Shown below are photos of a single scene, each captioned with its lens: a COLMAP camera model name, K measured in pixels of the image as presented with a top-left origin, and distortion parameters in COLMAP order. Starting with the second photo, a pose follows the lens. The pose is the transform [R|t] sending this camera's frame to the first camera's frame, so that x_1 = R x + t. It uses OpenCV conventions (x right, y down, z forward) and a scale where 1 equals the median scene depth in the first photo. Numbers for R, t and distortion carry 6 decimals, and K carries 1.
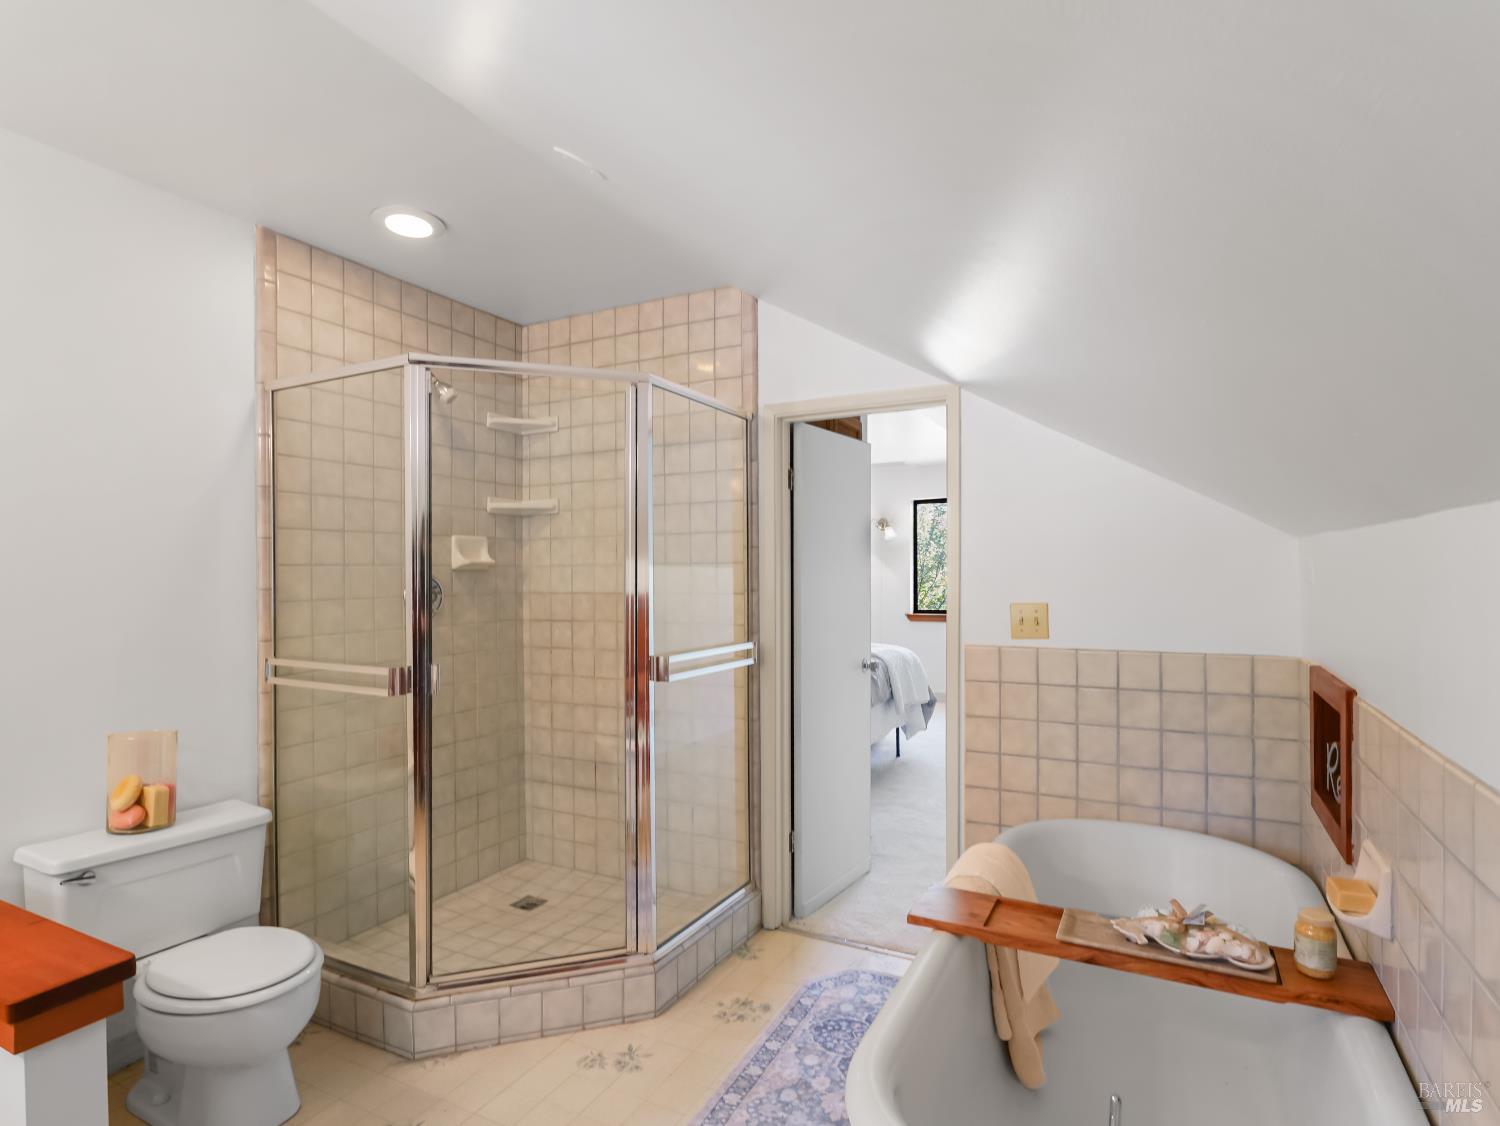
lens RADIAL K [[802.3, 0, 754.5], [0, 802.3, 586.6], [0, 0, 1]] dist [-0.001682, 0.000045]
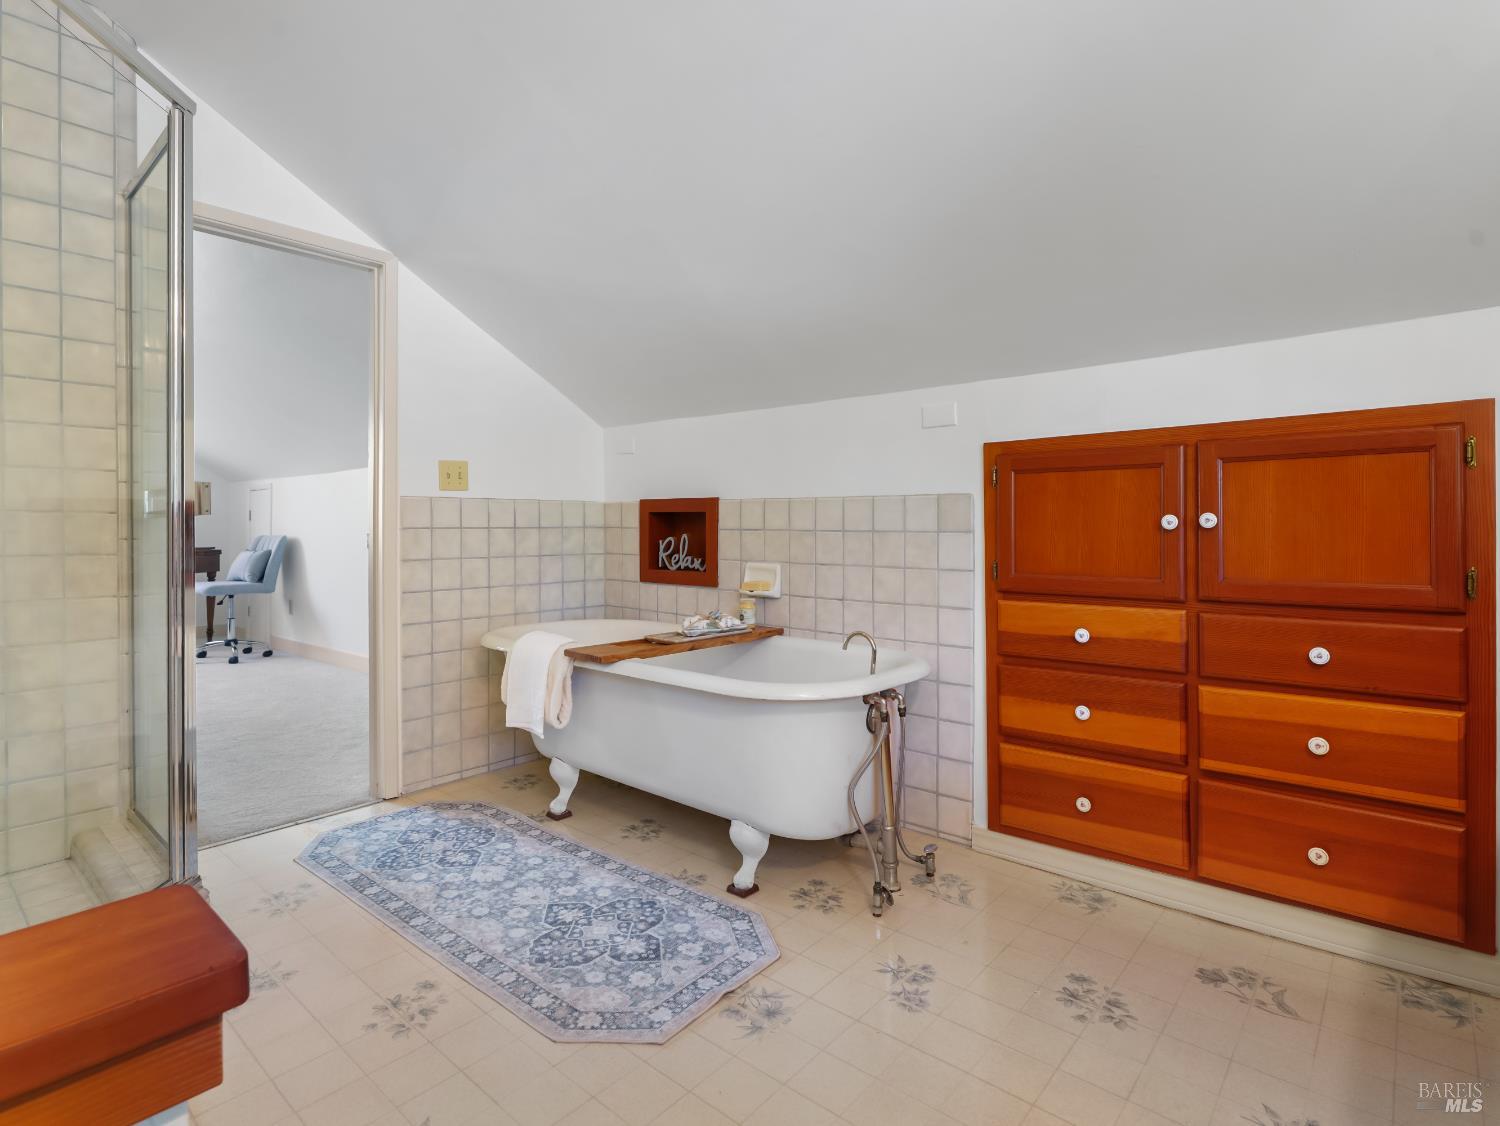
lens RADIAL K [[769.2, 0, 751.6], [0, 769.2, 532.1], [0, 0, 1]] dist [-0.000310, -0.000029]
pose [[0.239815, -0.002928, 0.970814, -0.707455], [0.019944, 0.999799, -0.001911, 0.146411], [-0.970614, 0.019820, 0.239825, 0.312406]]
